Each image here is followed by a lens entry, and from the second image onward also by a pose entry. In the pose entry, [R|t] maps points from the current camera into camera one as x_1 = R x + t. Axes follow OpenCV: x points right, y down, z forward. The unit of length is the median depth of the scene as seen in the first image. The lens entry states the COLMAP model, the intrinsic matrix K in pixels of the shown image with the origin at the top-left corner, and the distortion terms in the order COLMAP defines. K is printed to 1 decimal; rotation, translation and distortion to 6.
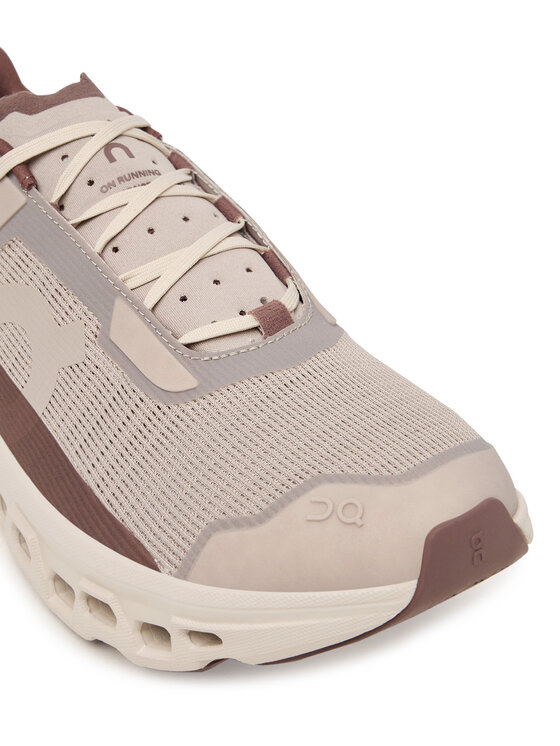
lens RADIAL K [[1320.8, 0, 280.0], [0, 1320.8, 372.8], [0, 0, 1]] dist [-0.118244, 0.000000]
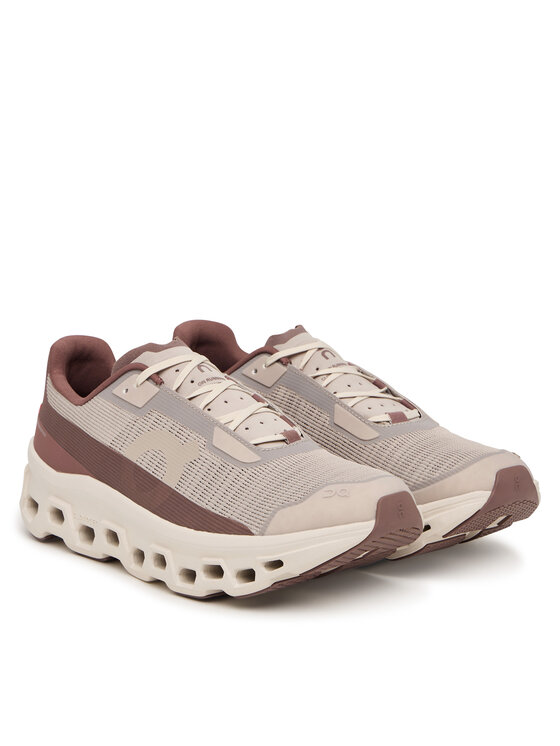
lens RADIAL K [[2195.7, 0, 280.0], [0, 2195.7, 373.0], [0, 0, 1]] dist [0.013474, 0.000000]
pose [[0.988171, 0.010931, 0.152969, -0.537791], [0.047665, 0.926165, -0.374095, 1.125906], [-0.145764, 0.376961, 0.914688, -2.123571]]
